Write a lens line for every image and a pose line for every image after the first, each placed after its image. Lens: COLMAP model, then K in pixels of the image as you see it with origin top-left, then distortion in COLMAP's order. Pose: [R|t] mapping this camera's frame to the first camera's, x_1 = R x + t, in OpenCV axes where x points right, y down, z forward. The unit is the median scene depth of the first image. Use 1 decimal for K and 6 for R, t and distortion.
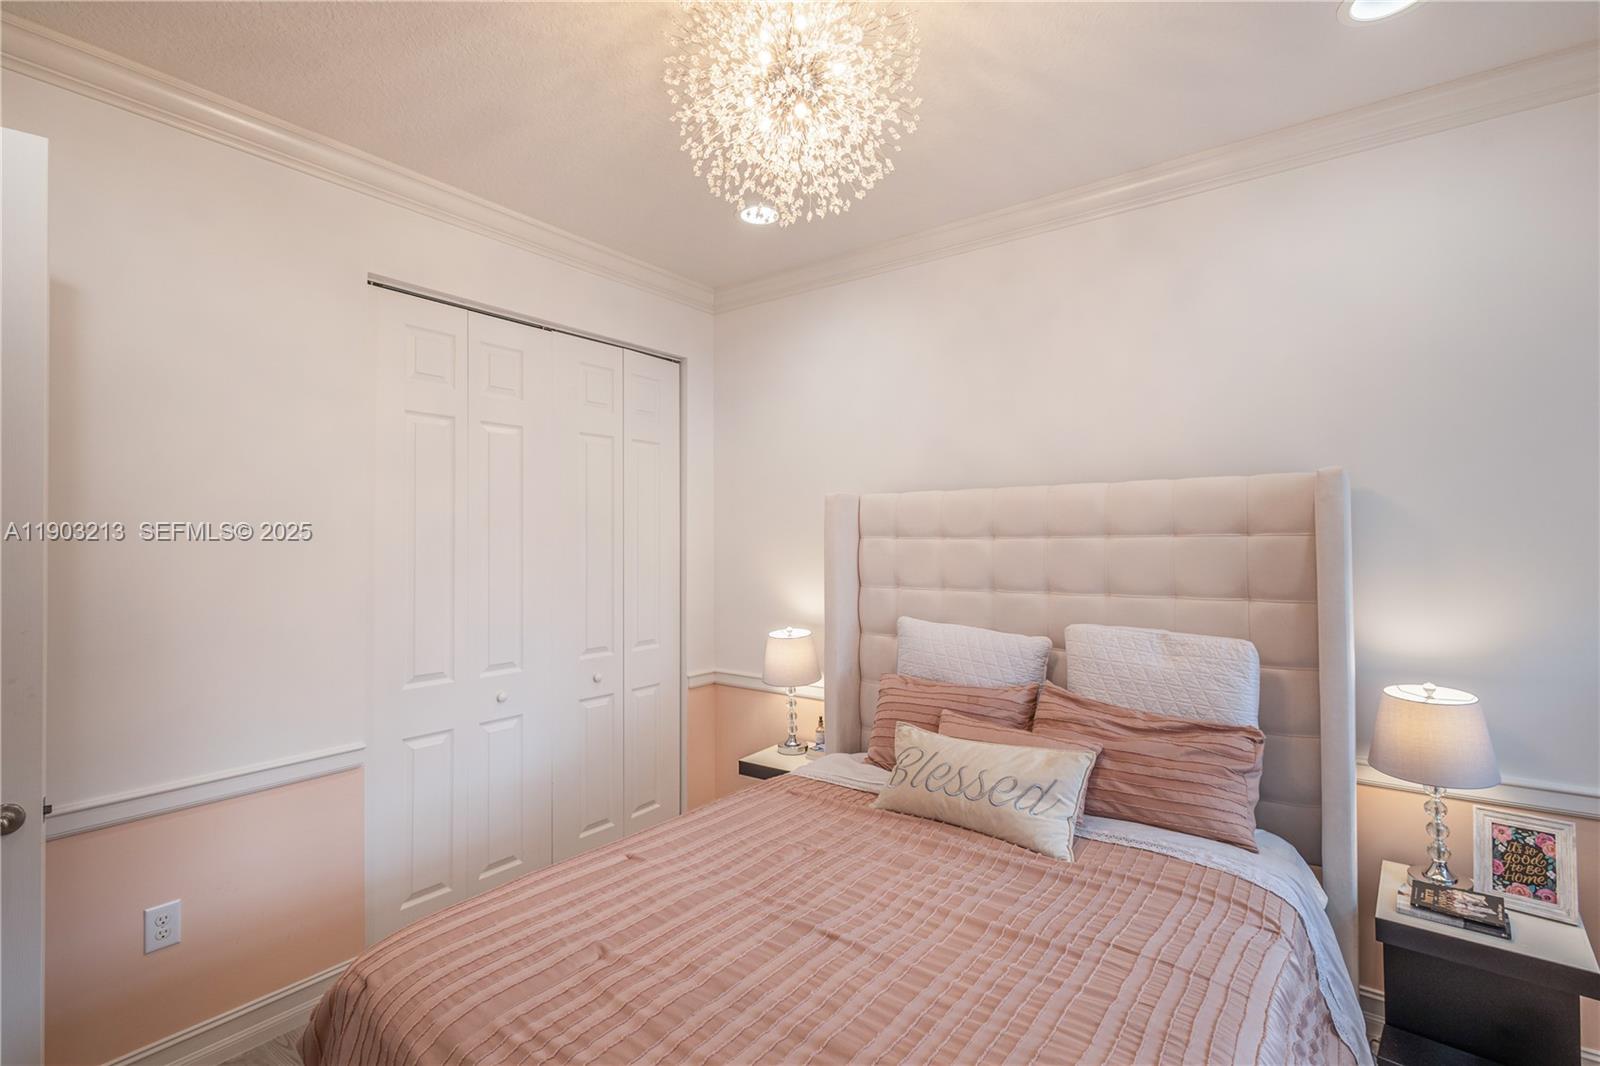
lens RADIAL K [[734.8, 0, 807.6], [0, 734.8, 532.1], [0, 0, 1]] dist [0.014416, -0.005008]
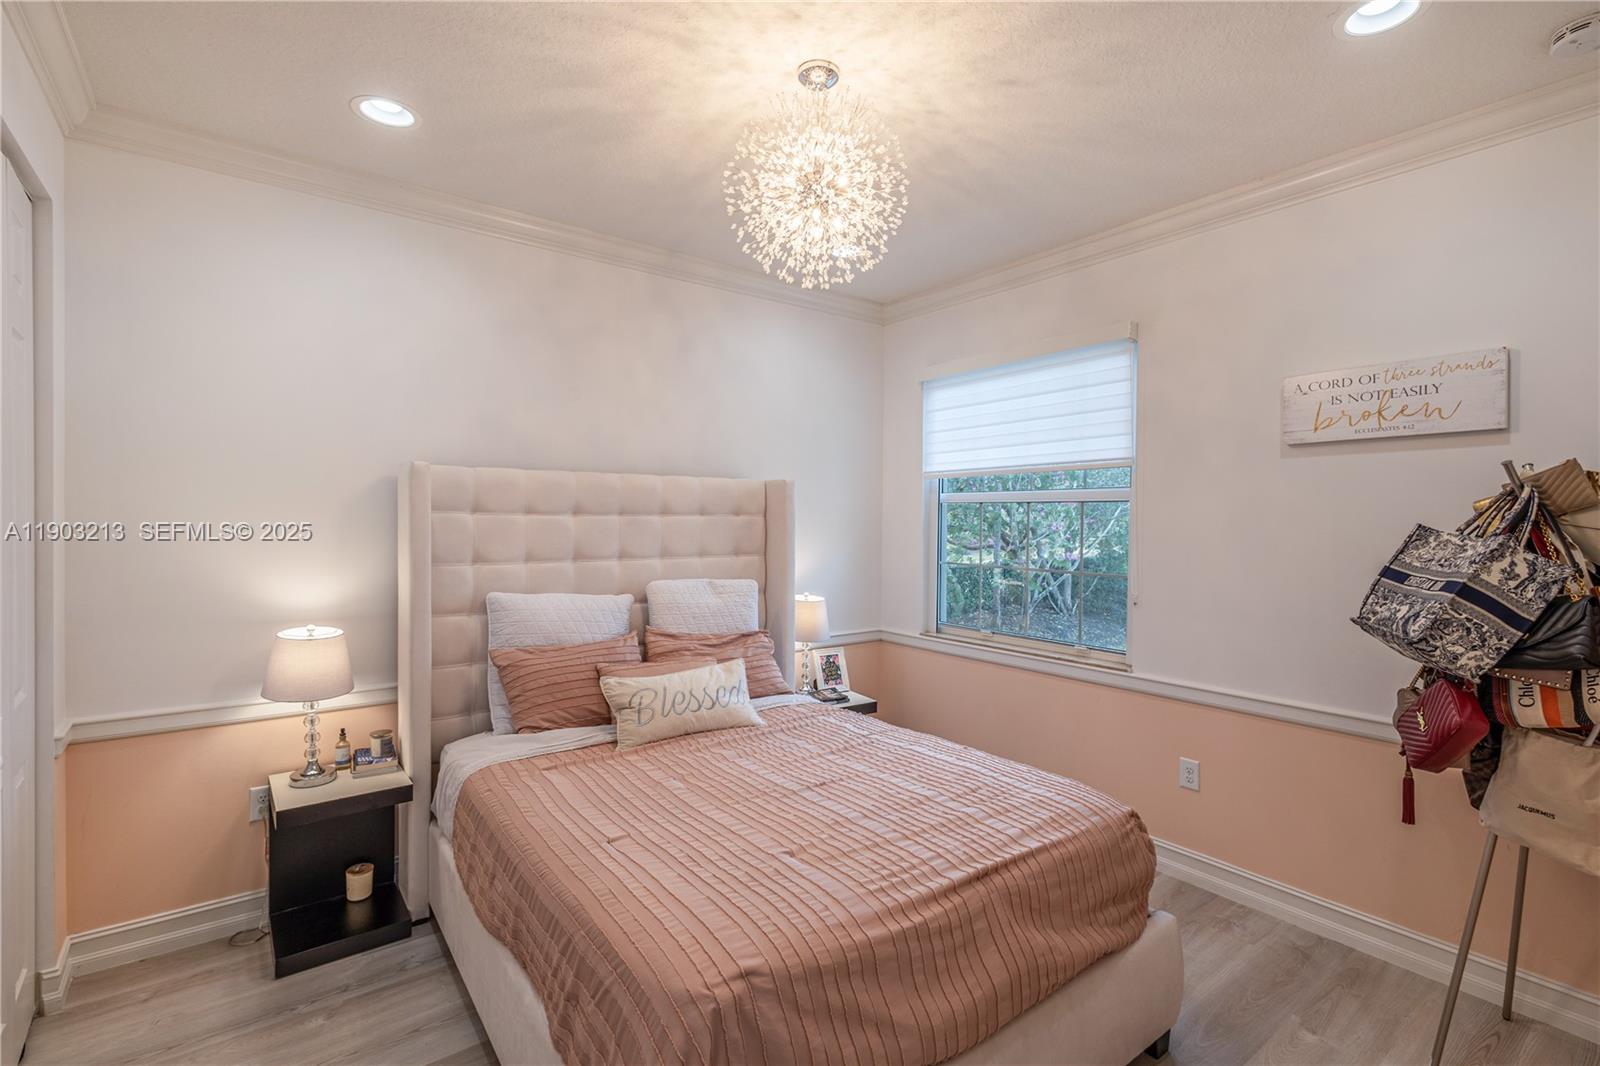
lens RADIAL K [[734.8, 0, 806.7], [0, 734.8, 531.7], [0, 0, 1]] dist [0.014416, -0.005008]
pose [[0.285350, -0.011724, 0.958352, -0.876651], [-0.021058, 0.999607, 0.018499, 0.005654], [-0.958192, -0.025459, 0.284991, 0.382497]]
